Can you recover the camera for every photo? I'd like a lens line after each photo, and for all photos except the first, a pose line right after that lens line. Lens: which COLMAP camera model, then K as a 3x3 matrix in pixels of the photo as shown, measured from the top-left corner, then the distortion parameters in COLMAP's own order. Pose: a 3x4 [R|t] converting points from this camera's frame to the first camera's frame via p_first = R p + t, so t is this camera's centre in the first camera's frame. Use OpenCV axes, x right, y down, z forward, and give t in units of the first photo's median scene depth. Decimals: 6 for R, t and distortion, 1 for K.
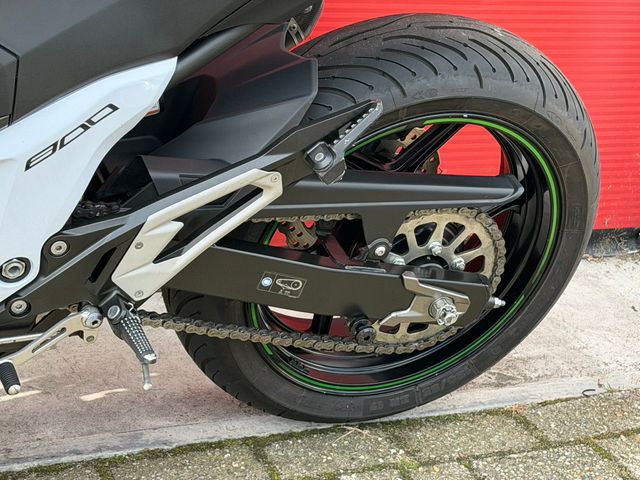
lens RADIAL K [[1605.8, 0, 330.7], [0, 1605.8, 237.0], [0, 0, 1]] dist [0.127874, 0.378296]
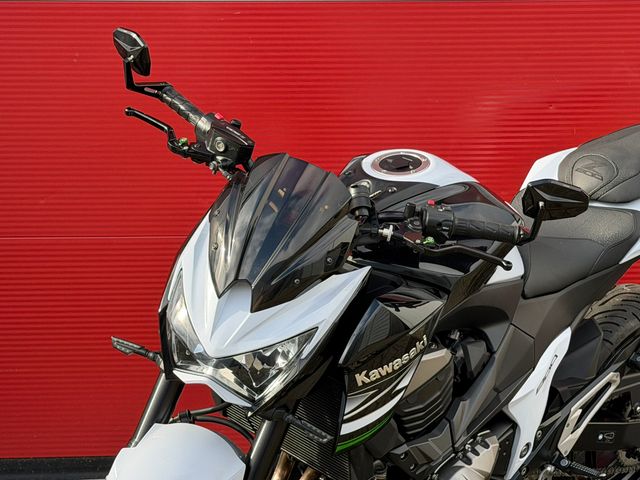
lens RADIAL K [[1462.3, 0, 319.9], [0, 1462.3, 252.0], [0, 0, 1]] dist [0.122794, 0.262880]
pose [[0.932281, -0.218208, 0.288510, -0.874437], [0.272069, 0.948594, -0.161706, 0.012621], [-0.238393, 0.229250, 0.943723, -0.670804]]
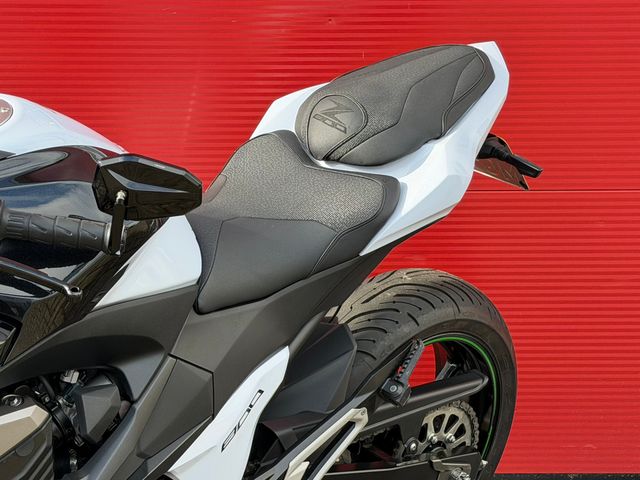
lens RADIAL K [[1447.3, 0, 321.0], [0, 1447.3, 247.6], [0, 0, 1]] dist [0.162609, -0.239224]
pose [[0.934684, -0.232703, 0.268728, -0.376970], [0.267510, 0.958286, -0.100626, -0.056840], [-0.234102, 0.165941, 0.957946, -0.226484]]
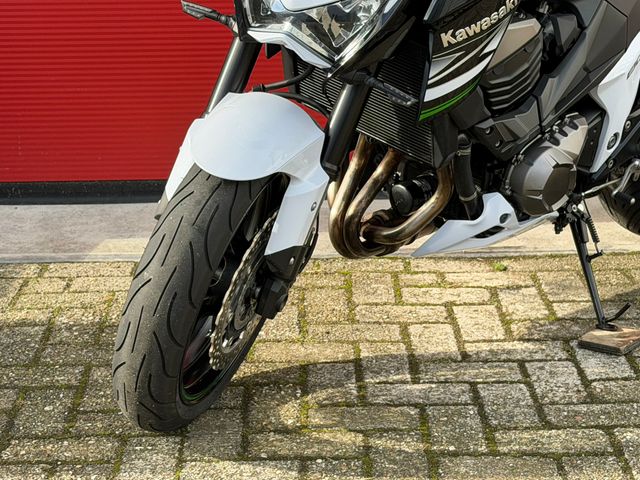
lens RADIAL K [[1462.3, 0, 319.9], [0, 1462.3, 252.0], [0, 0, 1]] dist [0.122794, 0.262880]
pose [[0.939185, -0.256642, 0.228181, -0.918834], [0.275435, 0.959792, -0.054176, 0.140132], [-0.205102, 0.113731, 0.972110, -0.563236]]
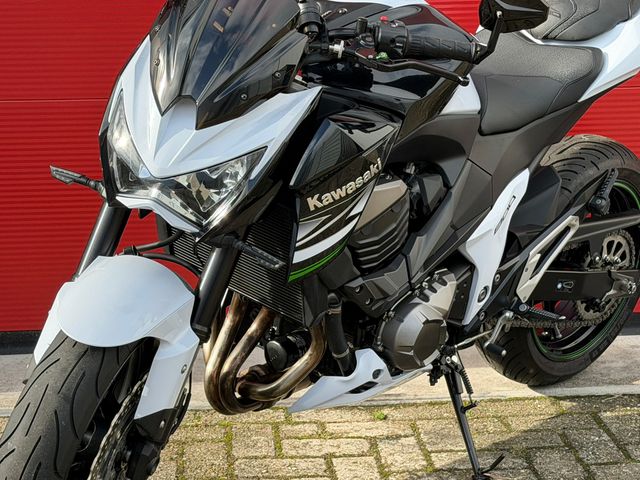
lens RADIAL K [[1462.3, 0, 319.9], [0, 1462.3, 252.0], [0, 0, 1]] dist [0.122794, 0.262880]
pose [[0.918734, -0.246031, 0.308864, -0.879879], [0.293046, 0.949075, -0.115680, 0.115081], [-0.264674, 0.196790, 0.944045, -0.585981]]
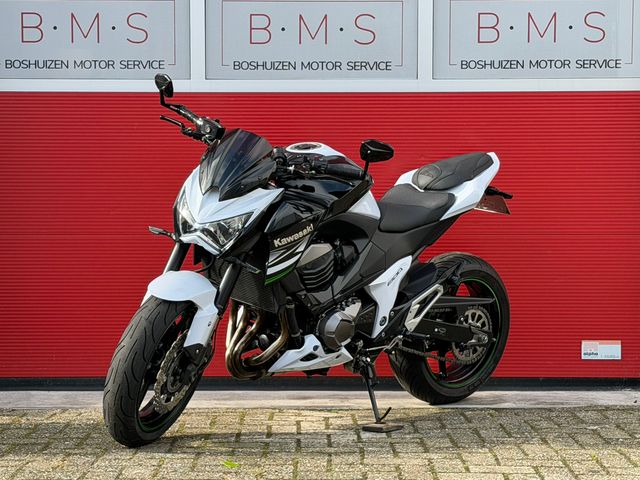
lens RADIAL K [[1462.3, 0, 319.9], [0, 1462.3, 252.0], [0, 0, 1]] dist [0.122794, 0.262880]
pose [[0.944738, -0.162809, 0.284540, -1.164679], [0.256539, 0.907547, -0.332485, 0.872991], [-0.204102, 0.387106, 0.899161, -1.801845]]
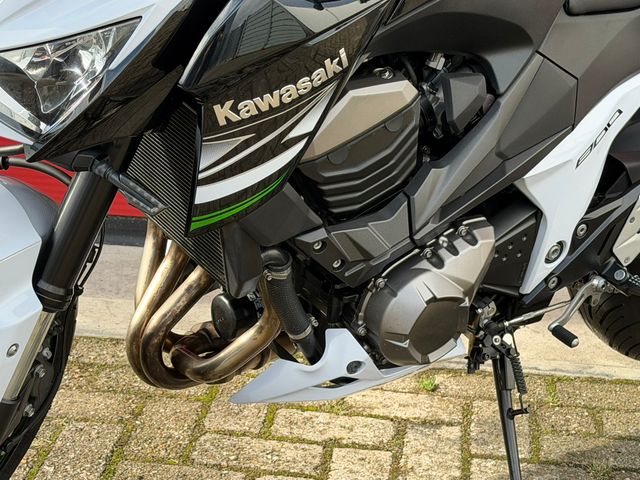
lens RADIAL K [[1462.3, 0, 319.9], [0, 1462.3, 252.0], [0, 0, 1]] dist [0.122794, 0.262880]
pose [[0.977458, -0.178033, 0.113491, -0.502347], [0.184102, 0.981860, -0.045364, 0.038208], [-0.103356, 0.065236, 0.992503, -0.140643]]
